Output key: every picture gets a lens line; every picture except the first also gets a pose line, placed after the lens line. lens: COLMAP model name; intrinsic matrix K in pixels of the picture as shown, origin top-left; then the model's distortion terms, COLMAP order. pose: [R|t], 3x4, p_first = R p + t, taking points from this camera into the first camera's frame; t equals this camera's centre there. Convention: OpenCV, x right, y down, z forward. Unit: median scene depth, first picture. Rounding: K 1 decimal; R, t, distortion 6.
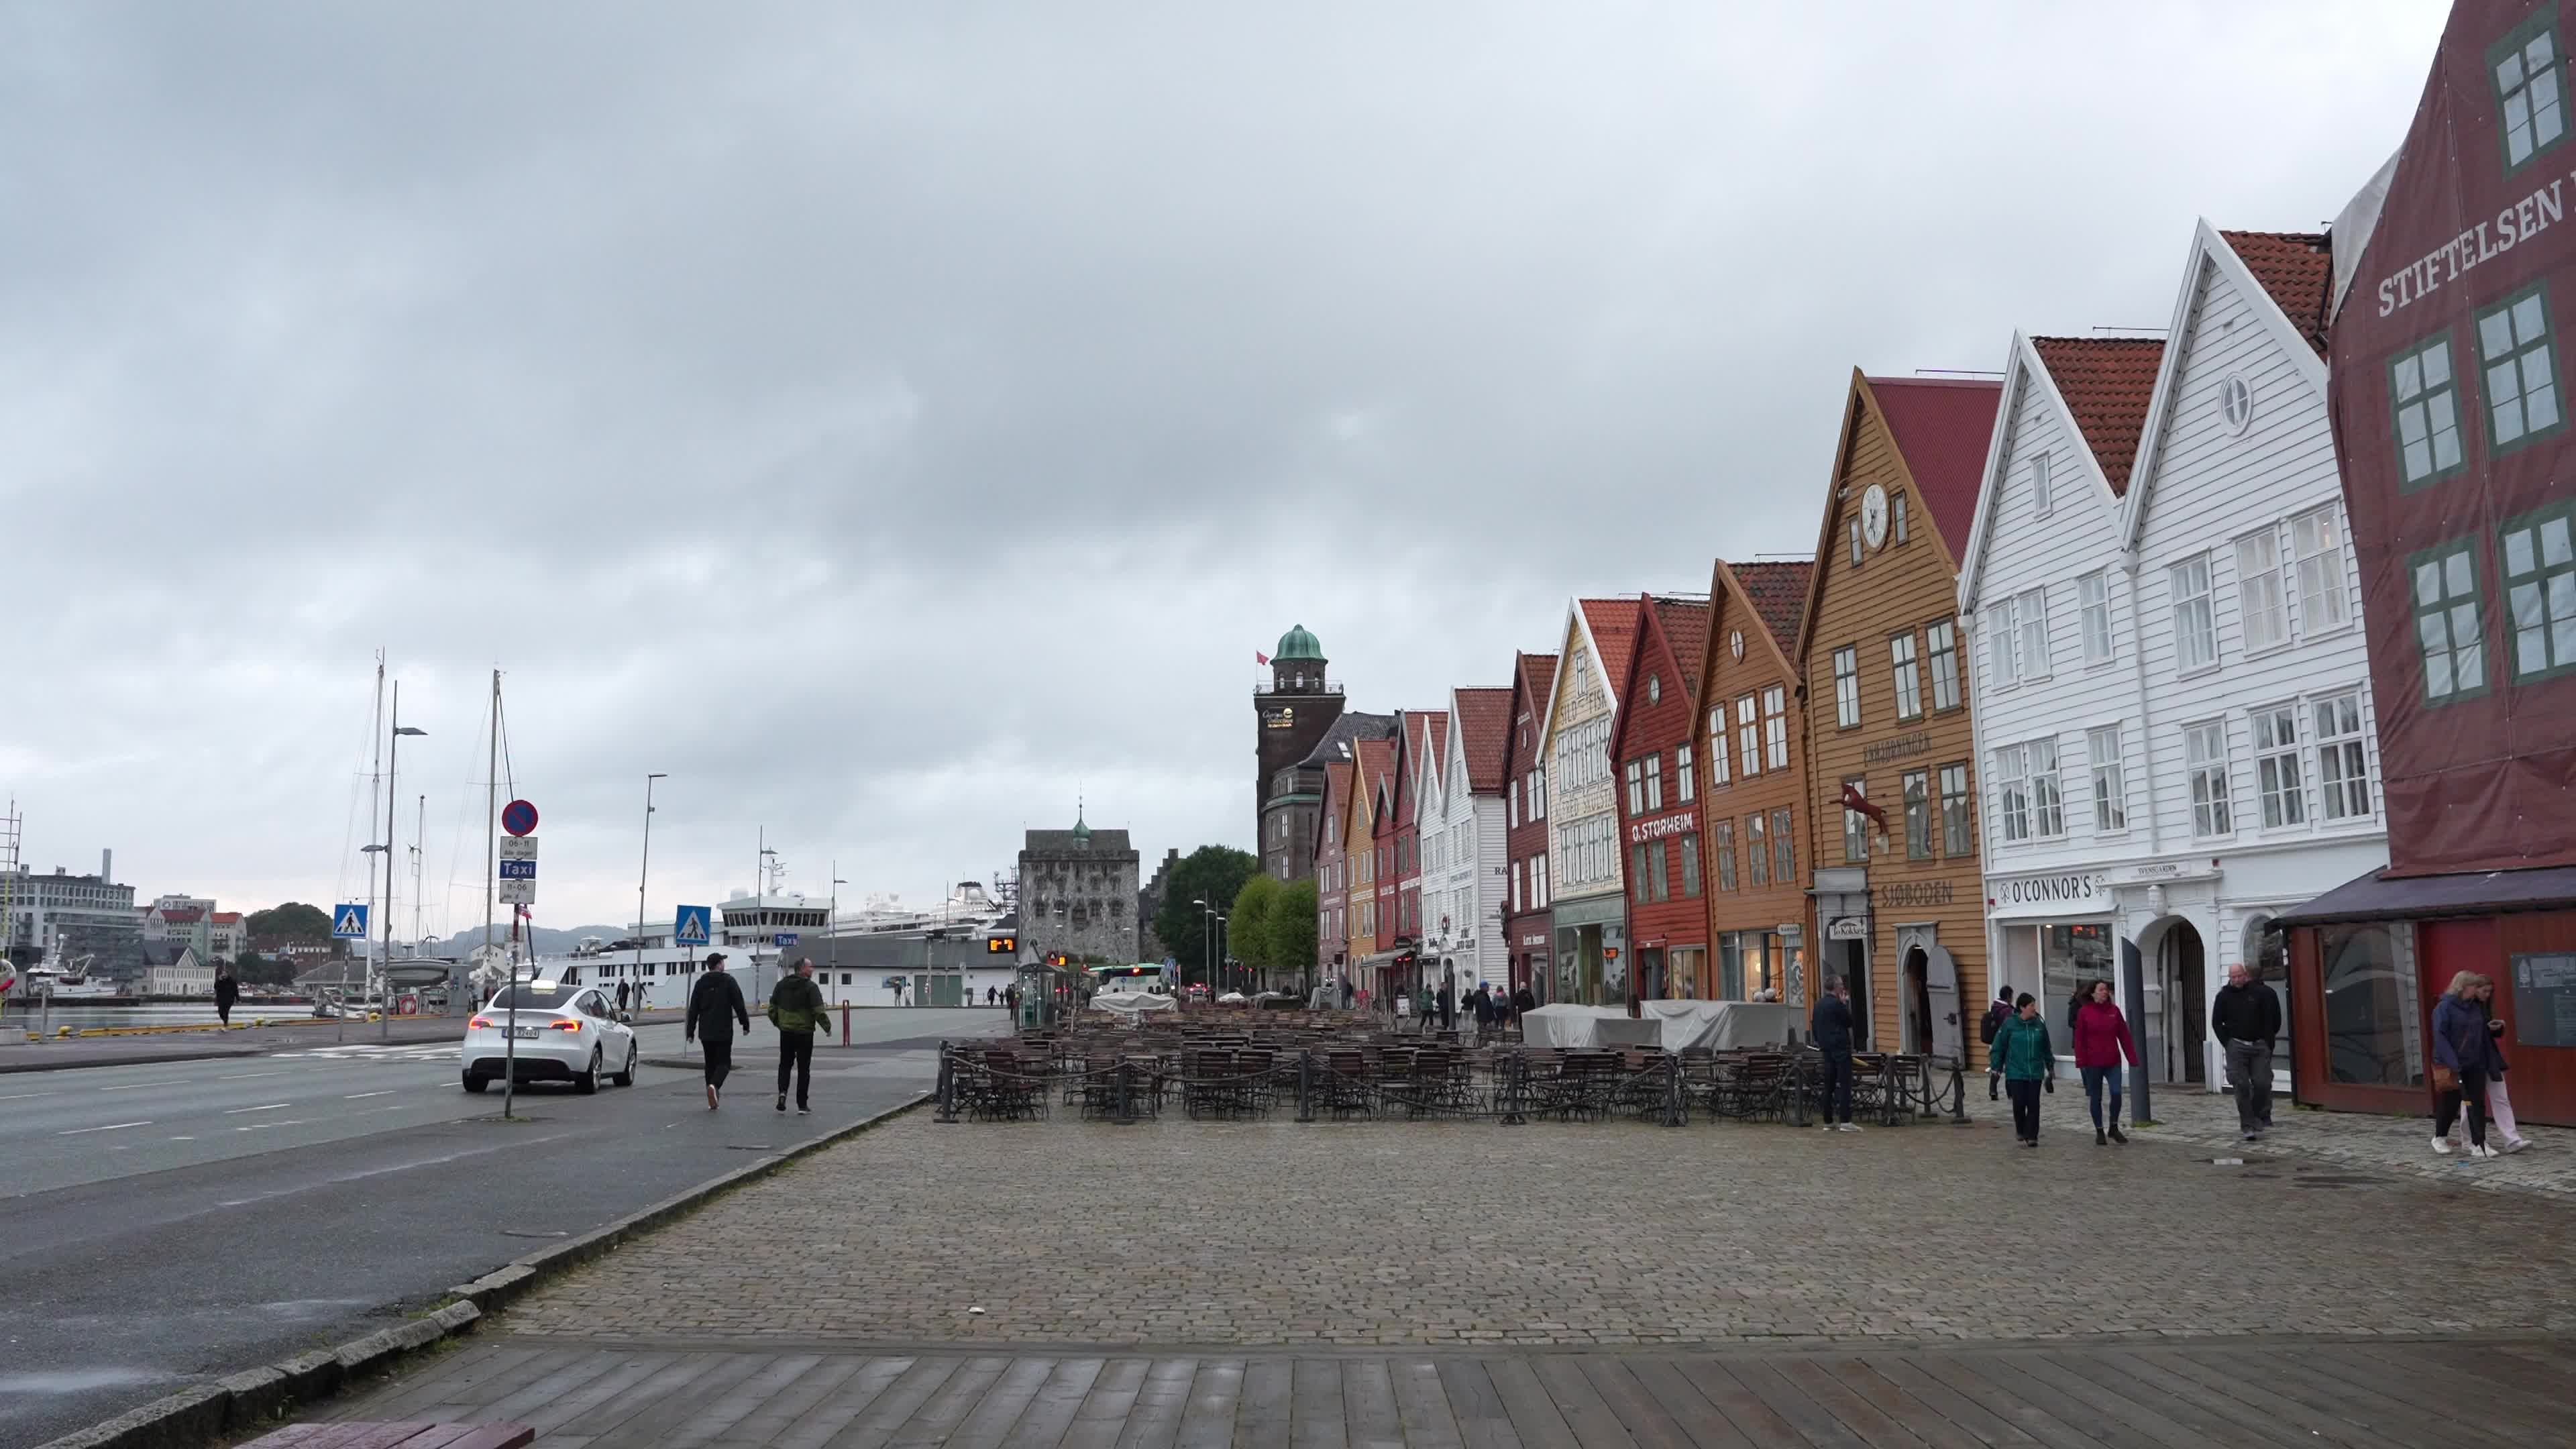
lens RADIAL K [[2224.2, 0, 1288.0], [0, 2224.2, 724.5], [0, 0, 1]] dist [-0.011387, 0.003285]
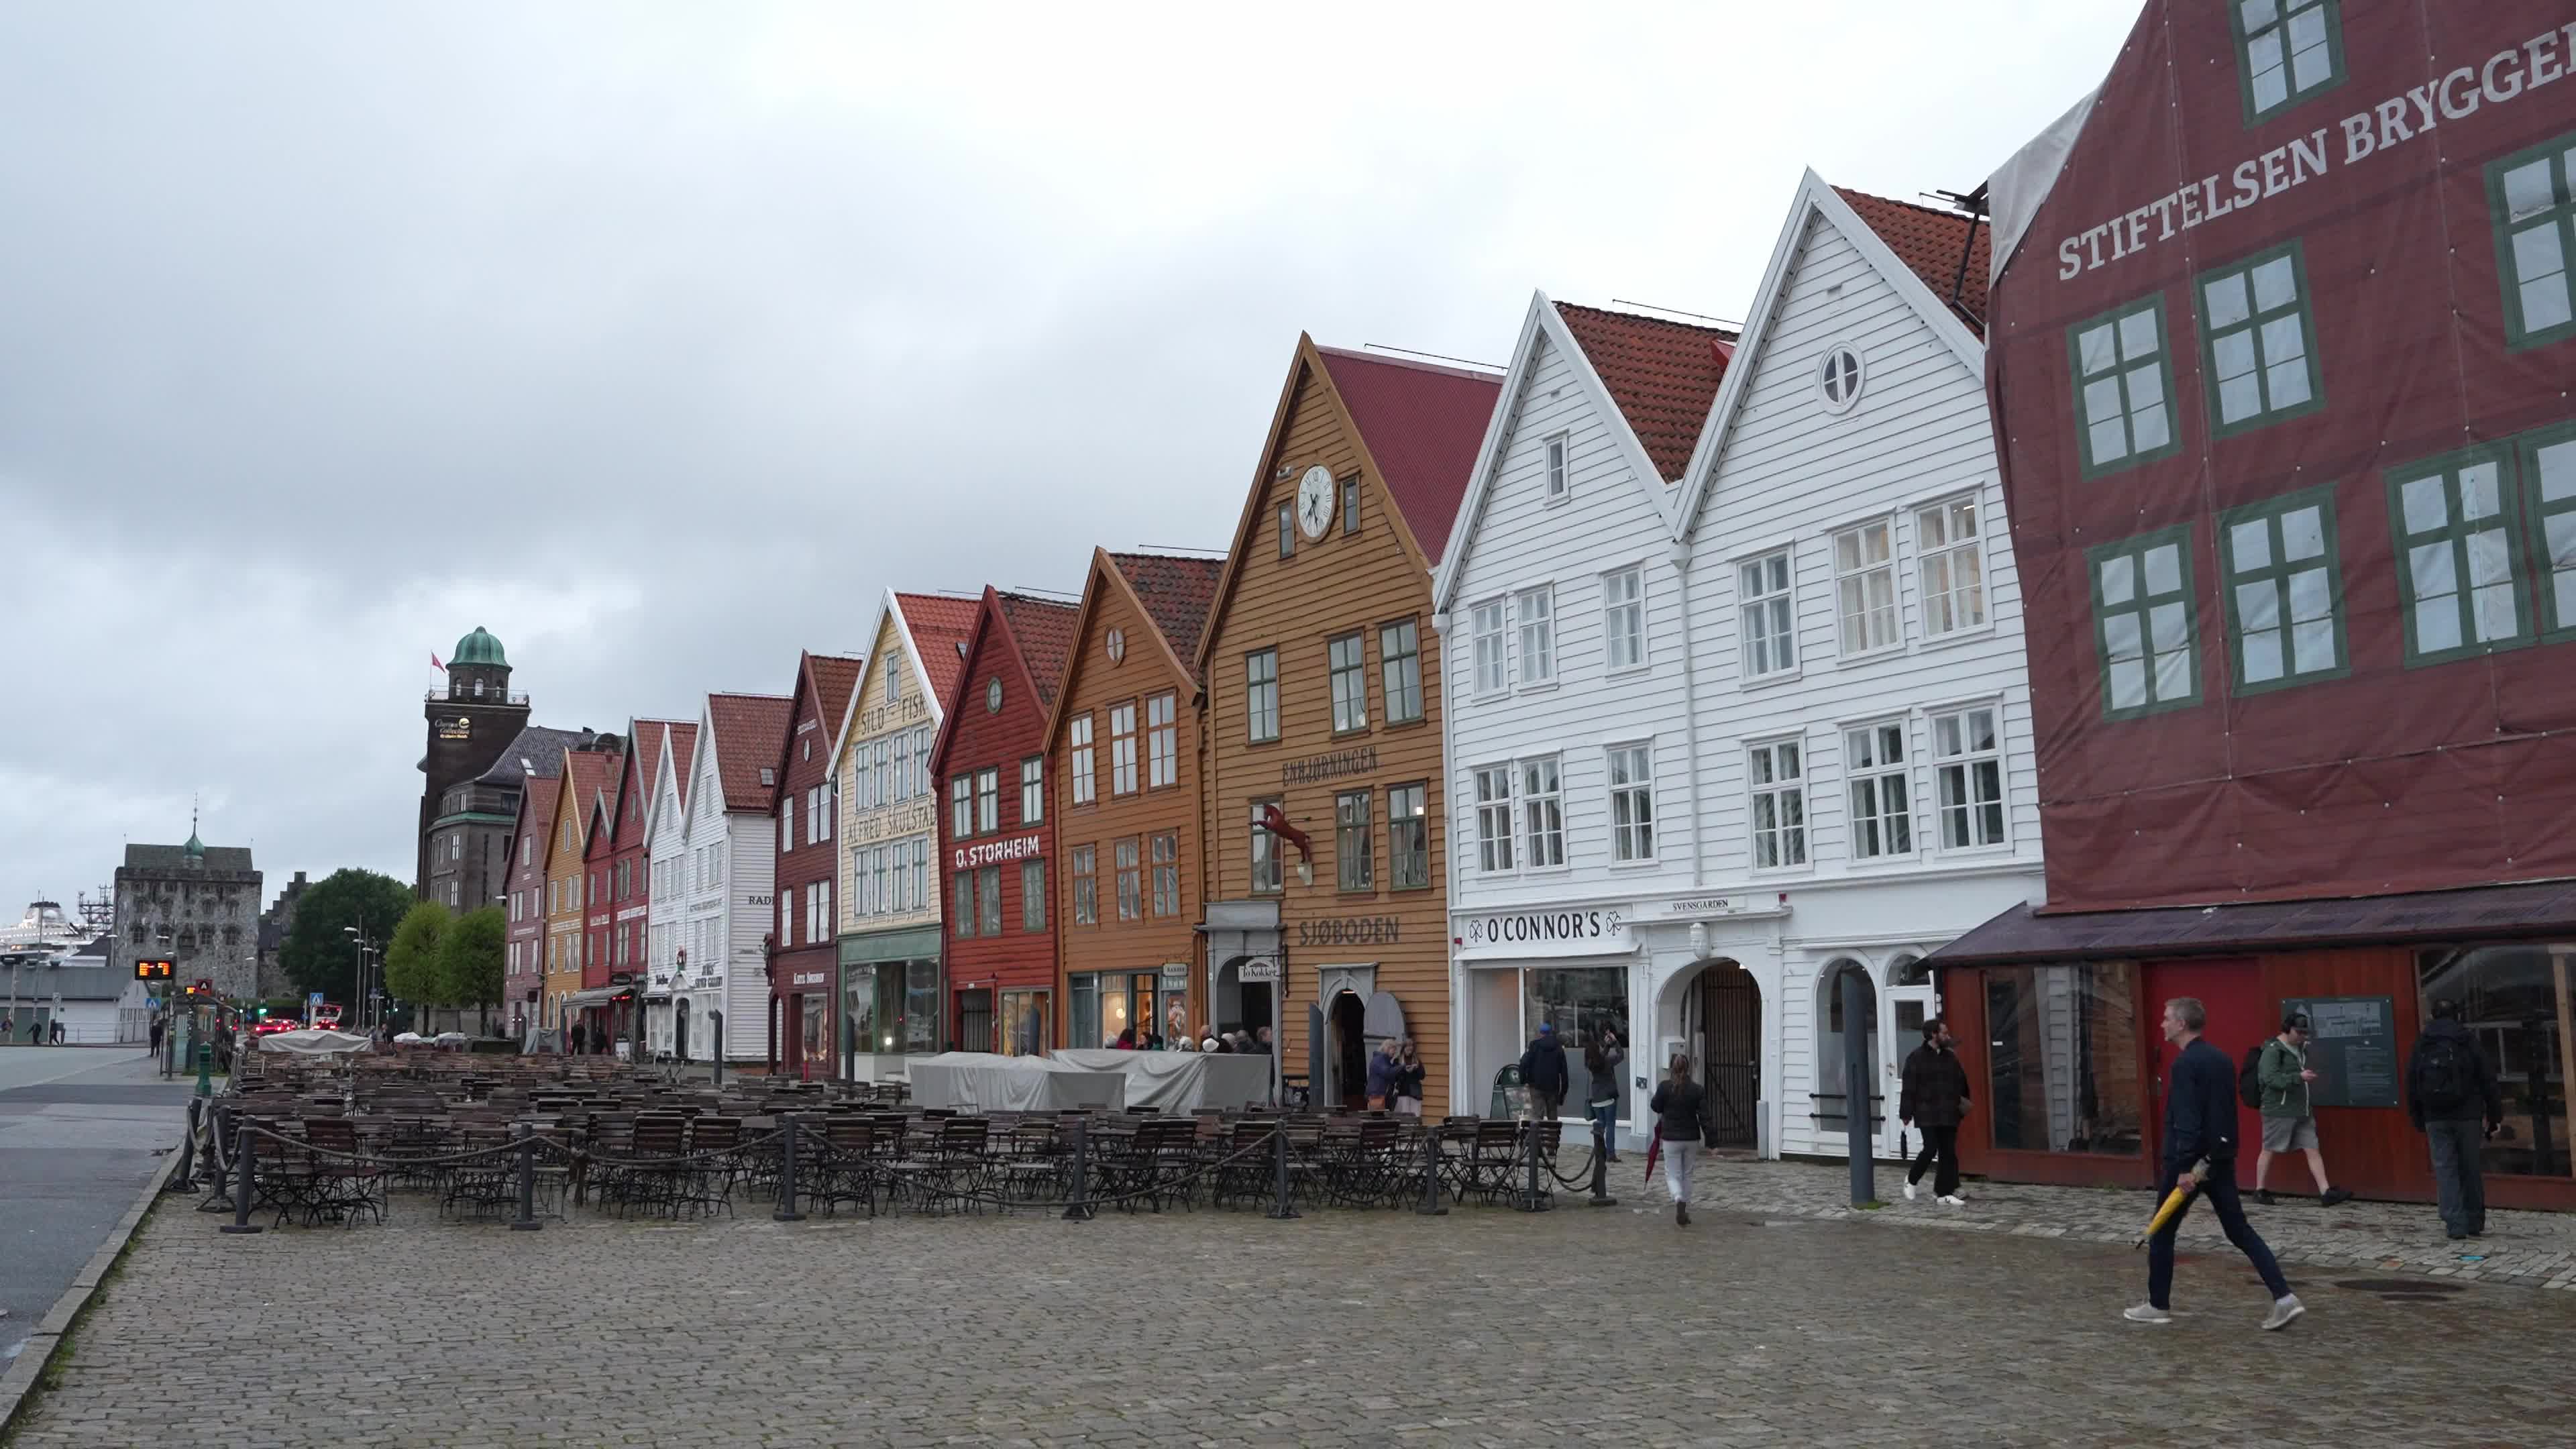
lens RADIAL K [[2235.4, 0, 1263.2], [0, 2235.4, 720.5], [0, 0, 1]] dist [-0.115064, 0.135369]
pose [[0.932465, 0.057727, 0.356619, -0.070406], [-0.049837, 0.998267, -0.031282, 0.022987], [-0.357807, 0.011396, 0.933726, 0.192599]]
